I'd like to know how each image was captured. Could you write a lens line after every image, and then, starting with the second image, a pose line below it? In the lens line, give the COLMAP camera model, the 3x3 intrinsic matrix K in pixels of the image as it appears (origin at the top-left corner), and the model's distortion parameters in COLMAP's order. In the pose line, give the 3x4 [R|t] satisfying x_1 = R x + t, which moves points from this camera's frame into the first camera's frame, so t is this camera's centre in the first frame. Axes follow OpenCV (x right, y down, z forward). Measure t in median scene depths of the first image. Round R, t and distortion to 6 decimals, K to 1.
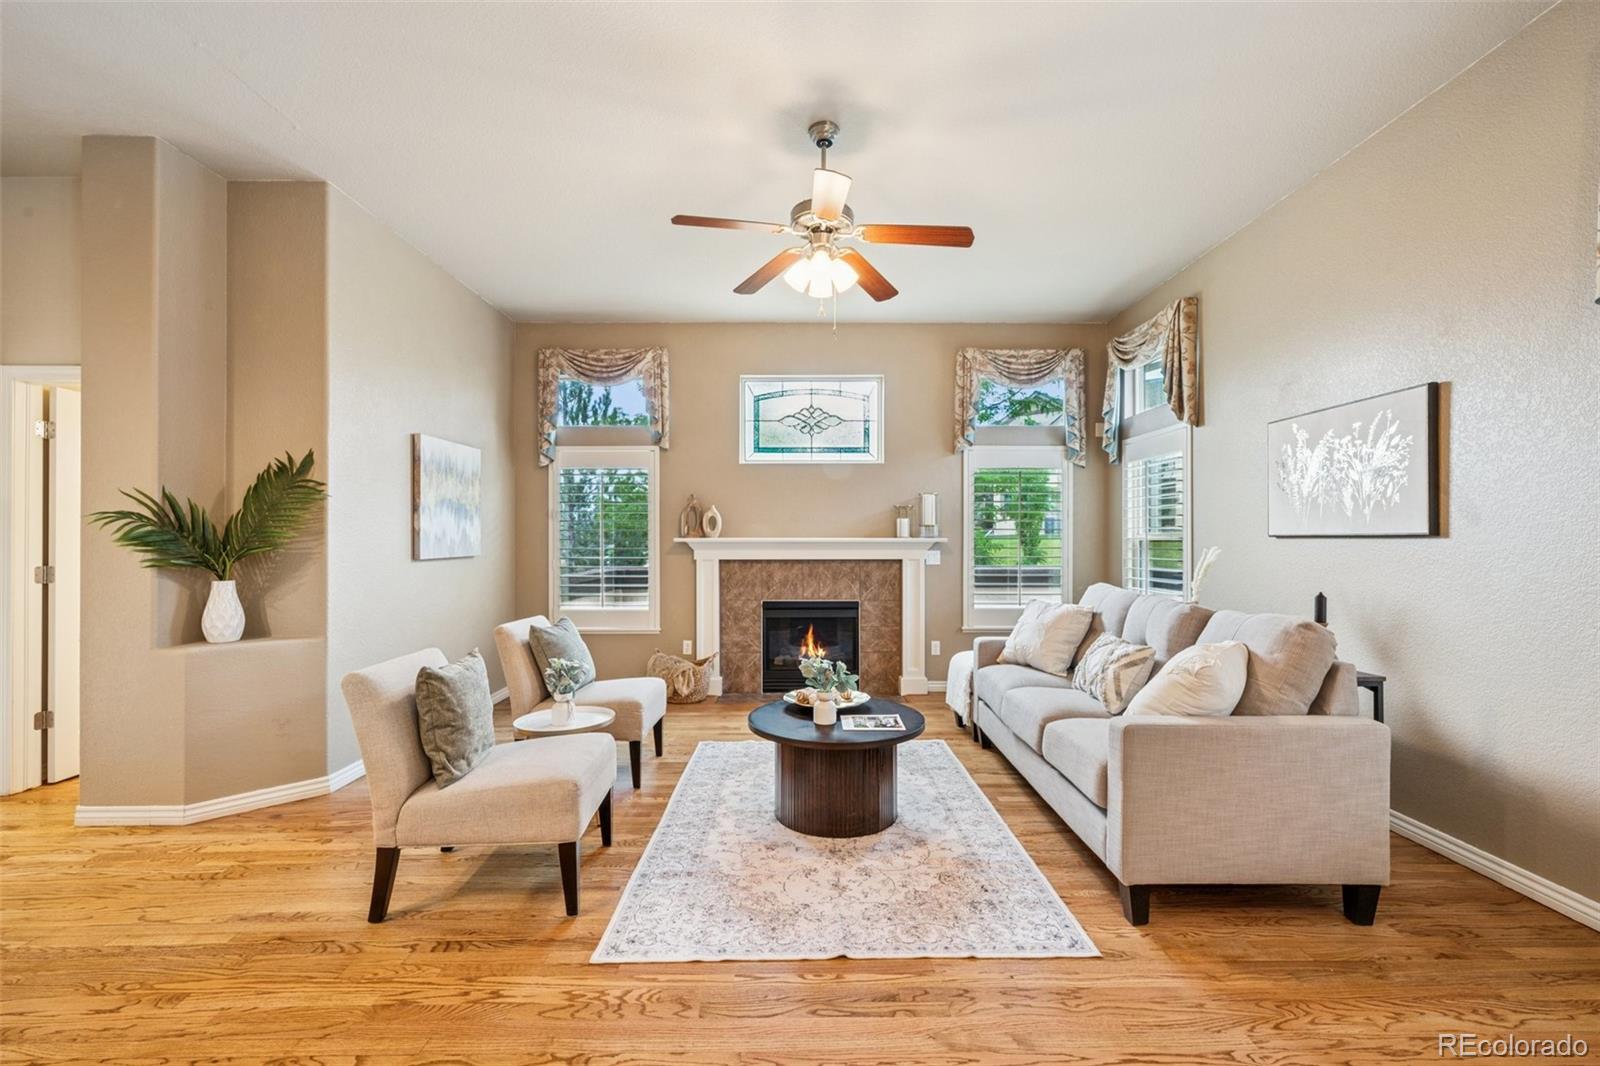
lens RADIAL K [[659.5, 0, 807.7], [0, 659.5, 536.6], [0, 0, 1]] dist [0.002817, -0.000773]
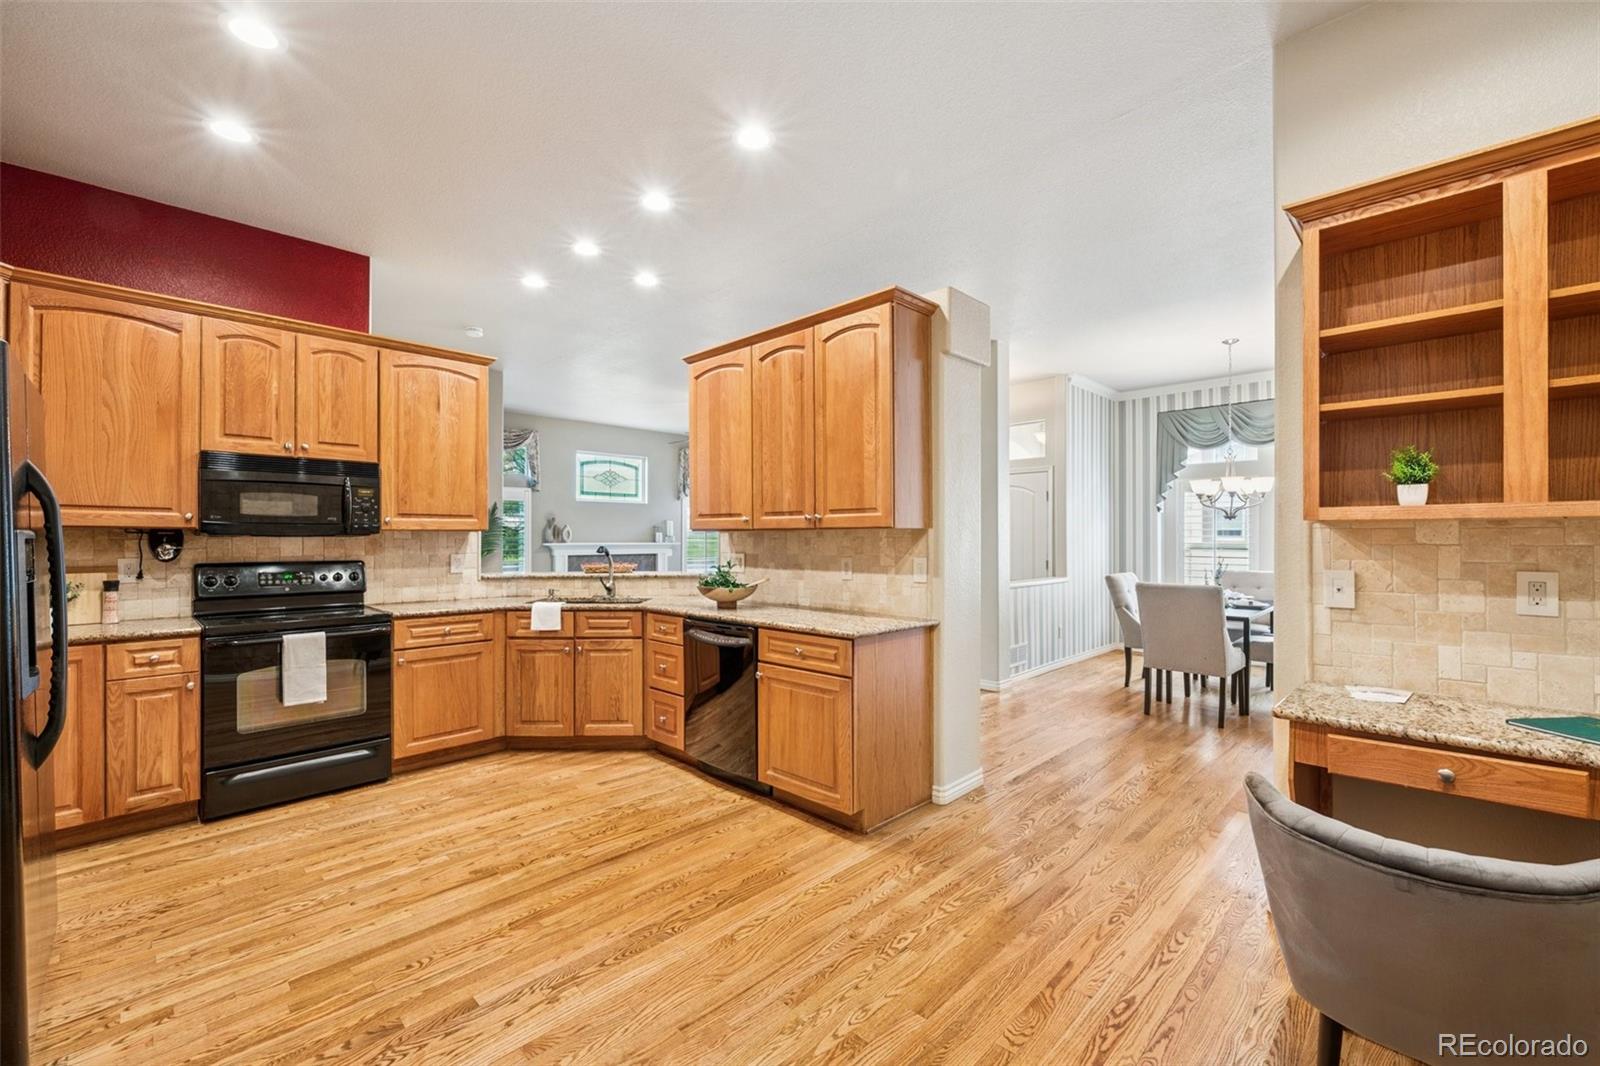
lens RADIAL K [[659.5, 0, 796.3], [0, 659.5, 535.4], [0, 0, 1]] dist [0.002817, -0.000773]
pose [[0.716043, 0.002417, 0.698052, -0.919896], [-0.002834, 0.999996, -0.000556, -0.018664], [-0.698051, -0.001581, 0.716047, -0.678165]]
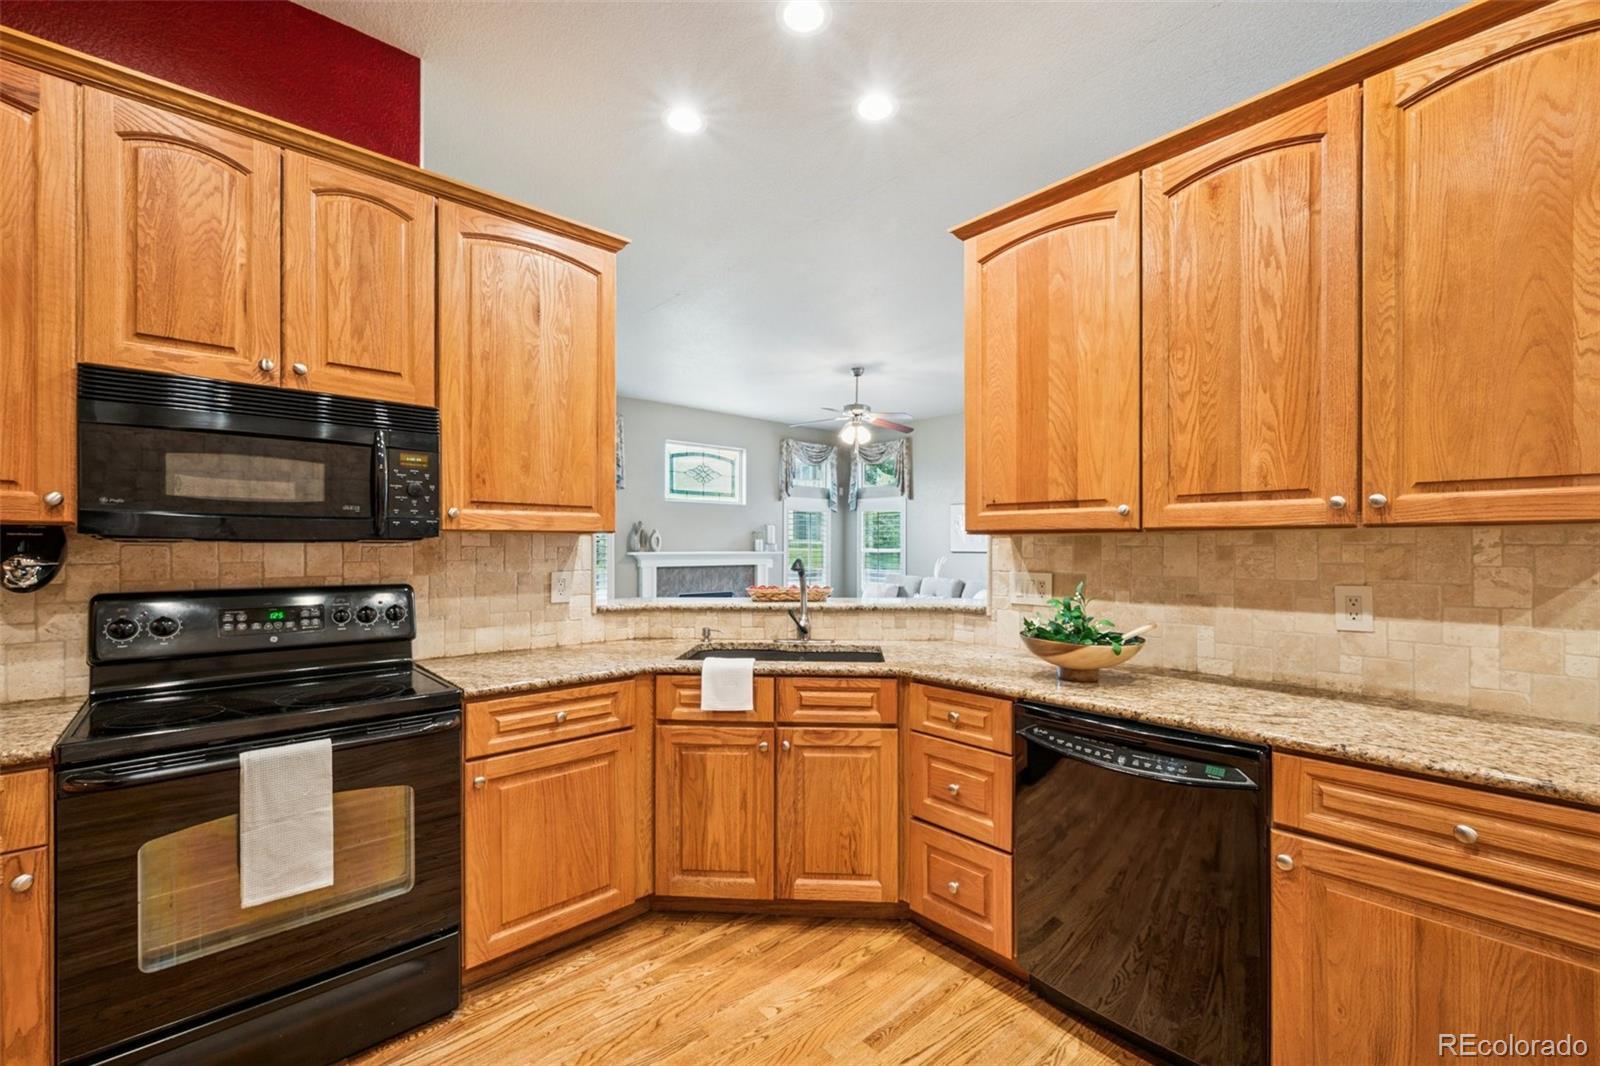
lens RADIAL K [[659.5, 0, 801.8], [0, 659.5, 547.5], [0, 0, 1]] dist [0.002817, -0.000773]
pose [[0.753406, -0.000133, 0.657555, -0.841038], [-0.004507, 0.999975, 0.005367, -0.016527], [-0.657540, -0.007007, 0.753387, -0.296918]]
